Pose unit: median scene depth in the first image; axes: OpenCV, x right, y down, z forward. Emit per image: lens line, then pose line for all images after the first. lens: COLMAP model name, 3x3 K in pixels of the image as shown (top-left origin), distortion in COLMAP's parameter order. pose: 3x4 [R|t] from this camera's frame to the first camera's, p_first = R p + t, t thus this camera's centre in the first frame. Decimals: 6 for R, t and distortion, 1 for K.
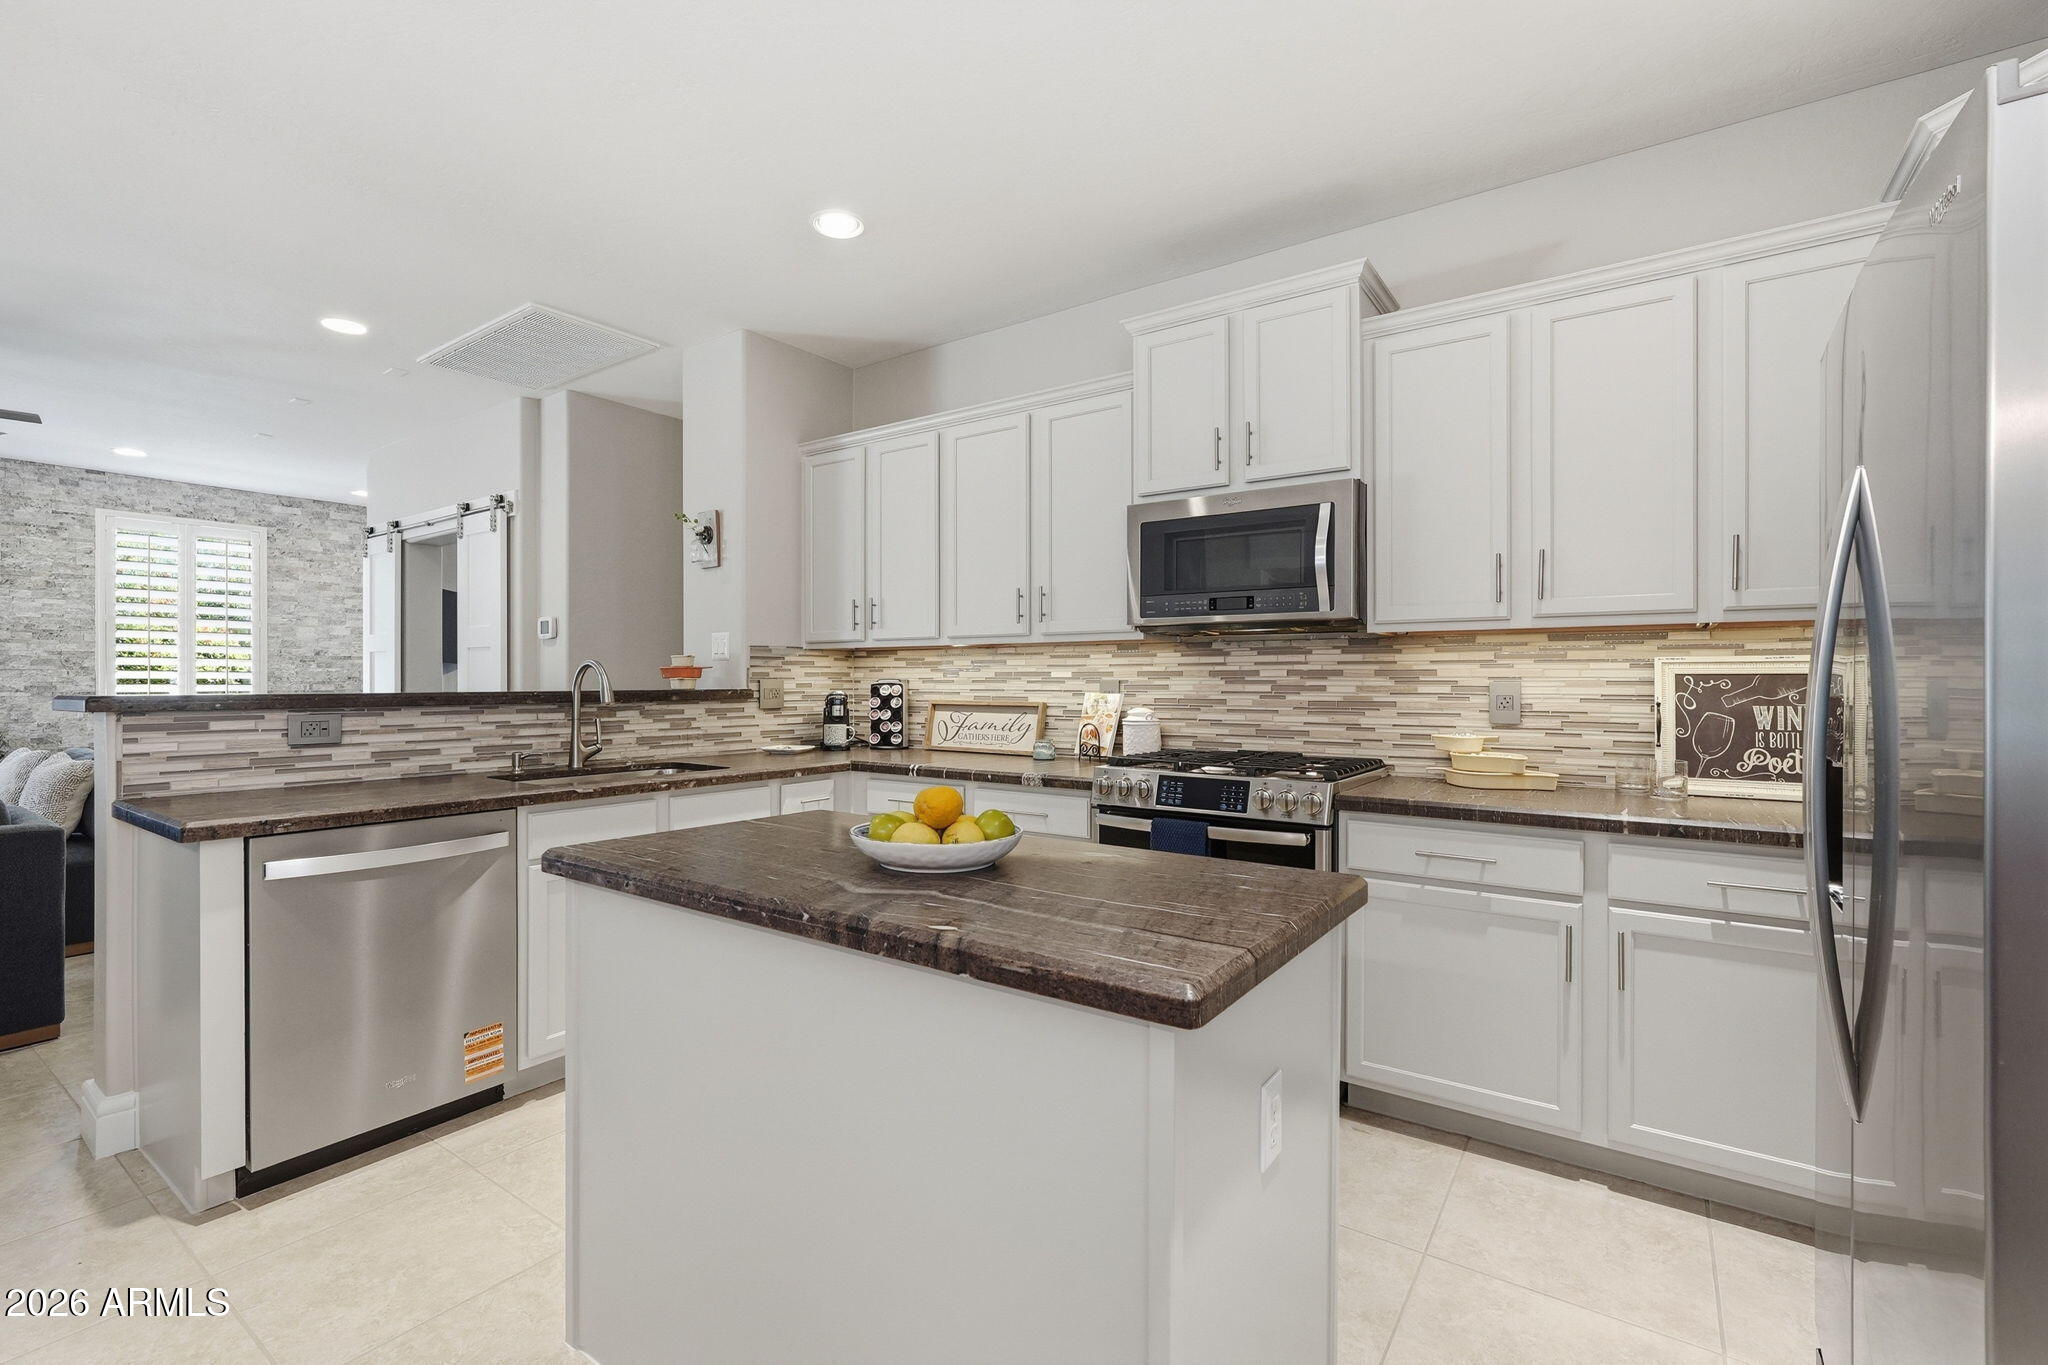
lens RADIAL K [[905.8, 0, 1009.8], [0, 905.8, 688.4], [0, 0, 1]] dist [-0.029974, 0.014654]
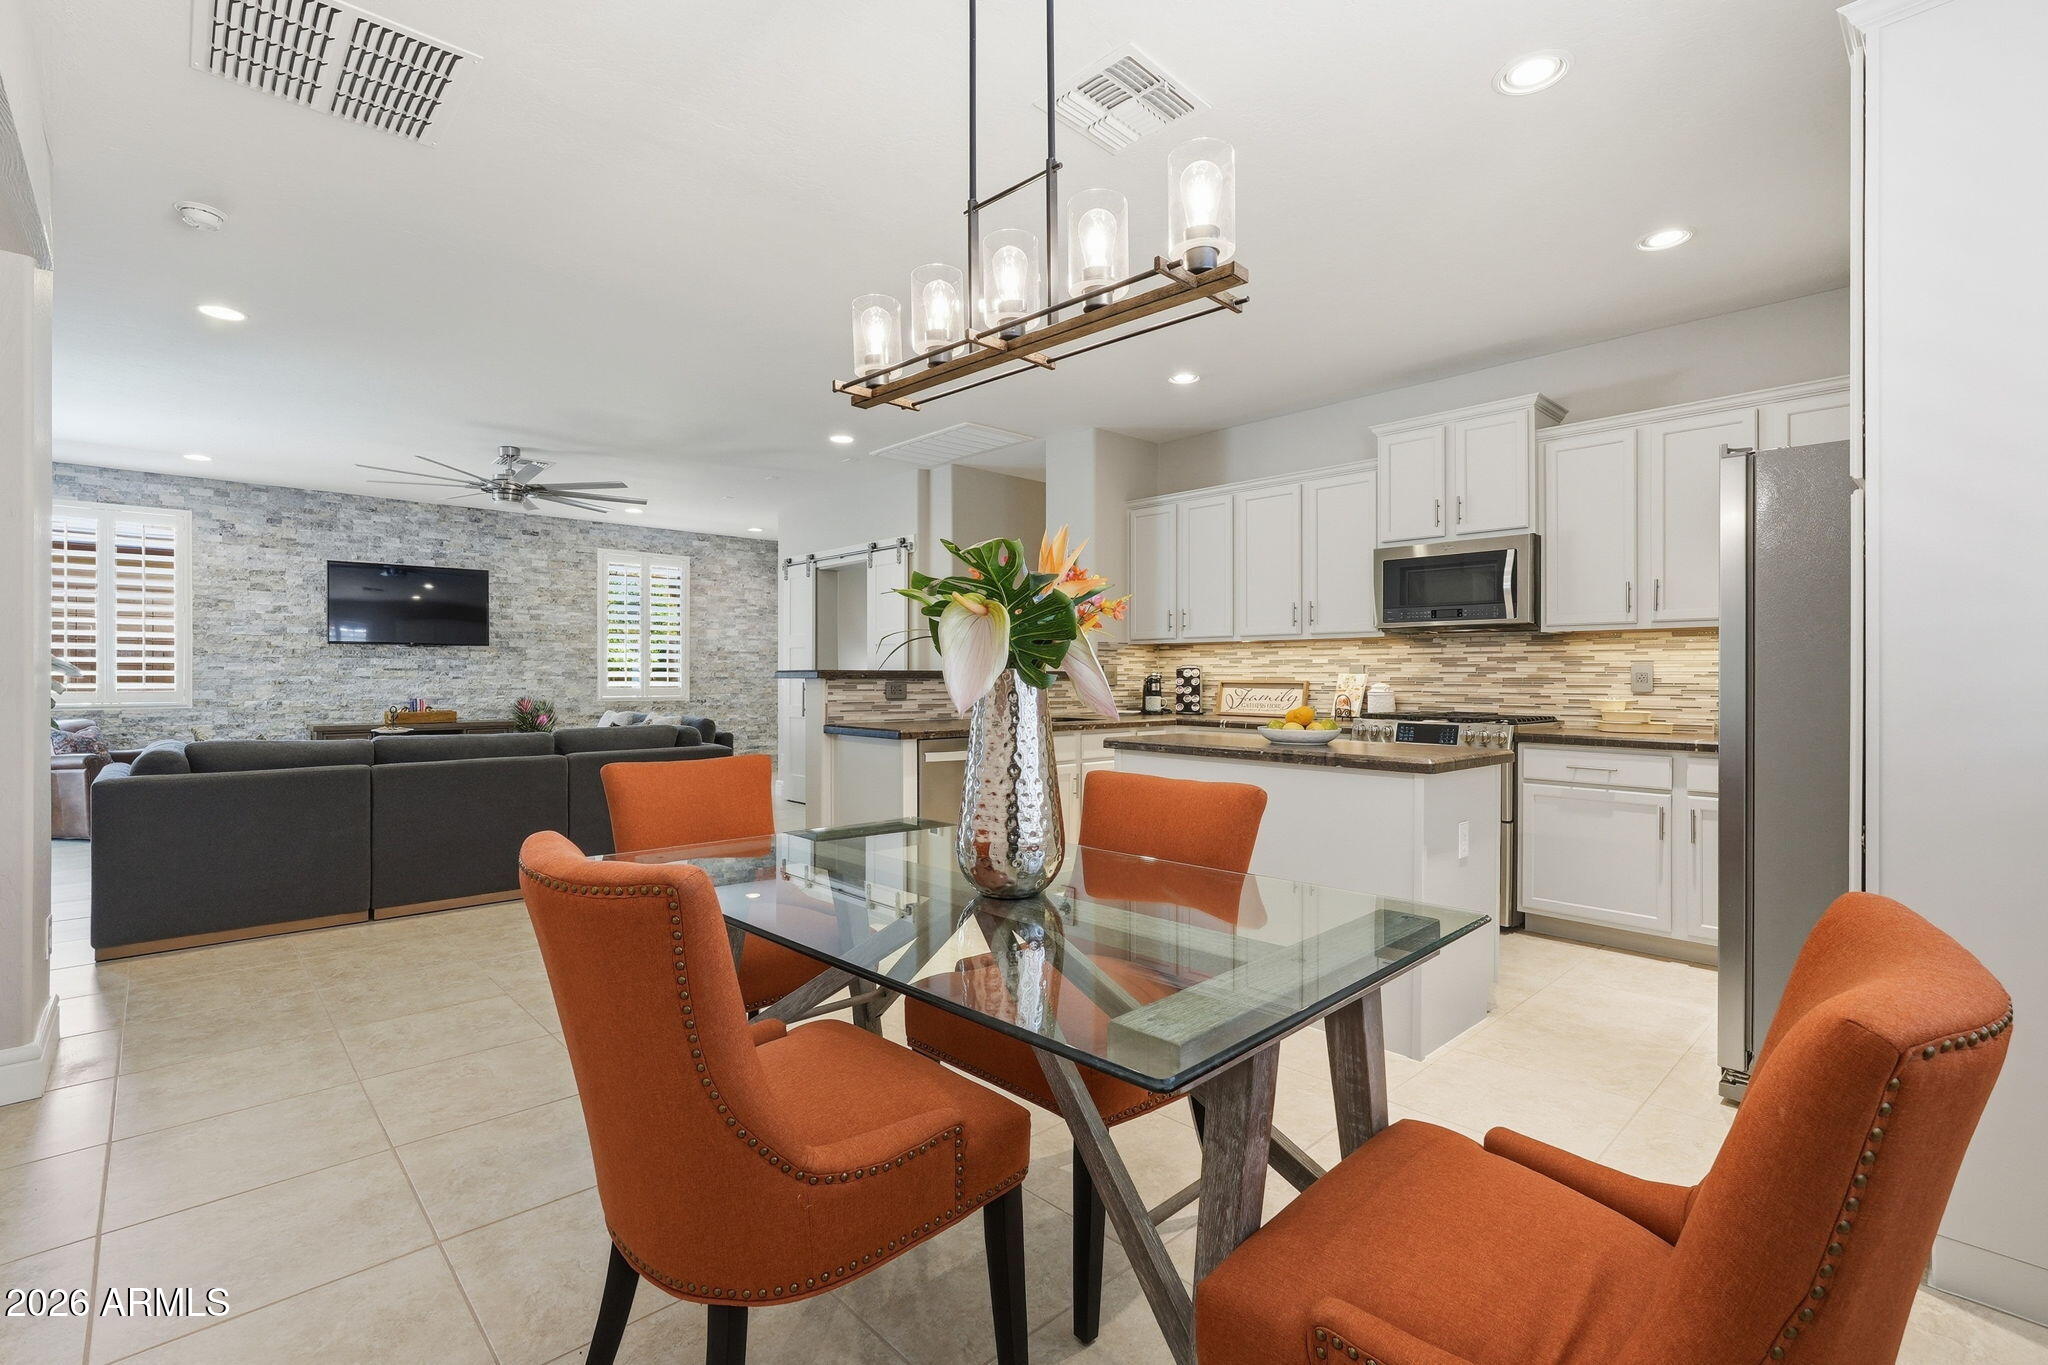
lens RADIAL K [[913.3, 0, 1022.8], [0, 913.3, 678.3], [0, 0, 1]] dist [-0.015108, 0.000242]
pose [[0.980691, 0.002610, -0.195545, -0.131657], [-0.003915, 0.999973, -0.006290, 0.024082], [0.195523, 0.006934, 0.980675, -0.545683]]
